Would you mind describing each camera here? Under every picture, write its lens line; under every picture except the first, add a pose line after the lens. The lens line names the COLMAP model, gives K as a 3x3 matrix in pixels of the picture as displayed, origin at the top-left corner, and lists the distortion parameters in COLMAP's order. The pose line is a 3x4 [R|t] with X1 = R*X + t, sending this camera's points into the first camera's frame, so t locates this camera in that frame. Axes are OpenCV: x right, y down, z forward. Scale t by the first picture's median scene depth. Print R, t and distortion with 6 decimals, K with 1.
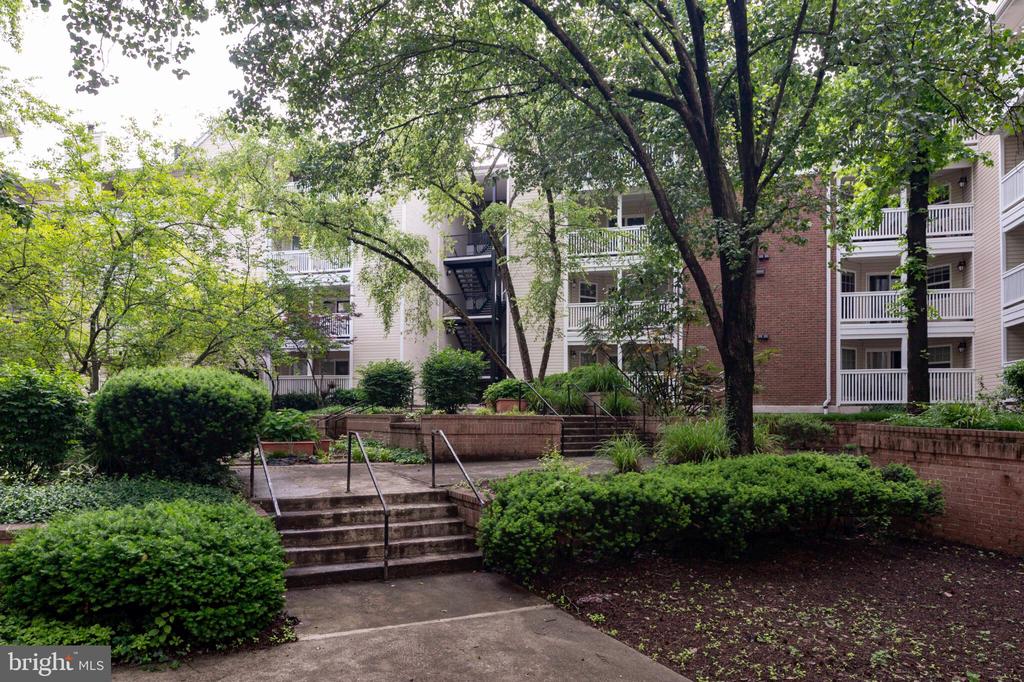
lens RADIAL K [[647.5, 0, 512.0], [0, 647.5, 341.0], [0, 0, 1]] dist [0.000124, -0.000094]
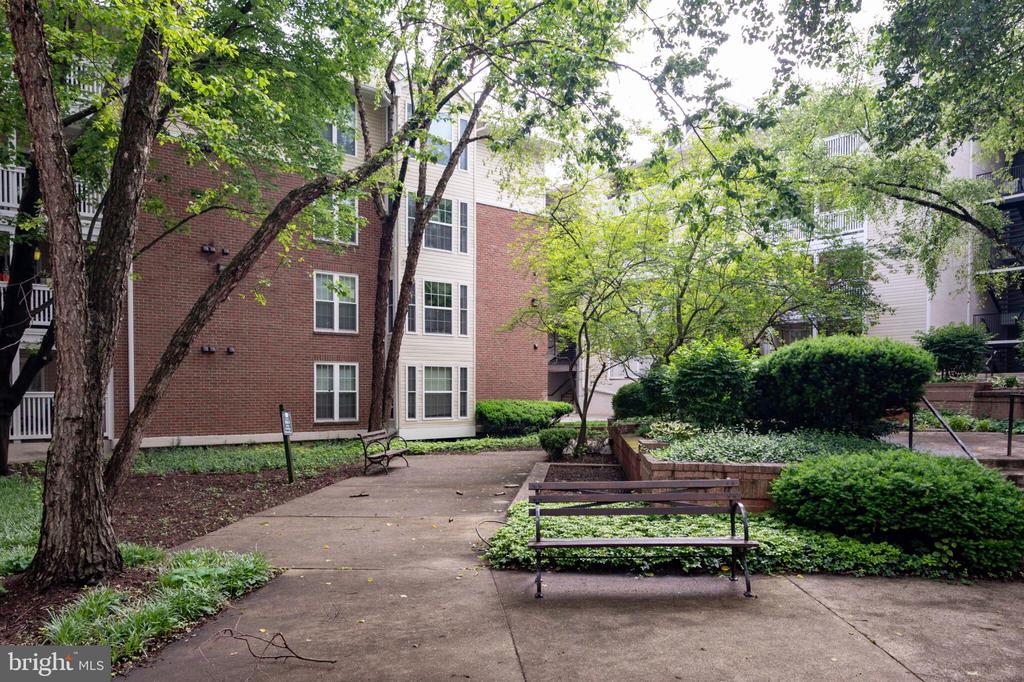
lens RADIAL K [[707.1, 0, 512.0], [0, 707.1, 361.8], [0, 0, 1]] dist [-0.000428, -0.000784]
pose [[0.837878, -0.029172, -0.545078, -0.366747], [0.066040, 0.996653, 0.048174, -0.012427], [0.541849, -0.076361, 0.837000, -0.363350]]
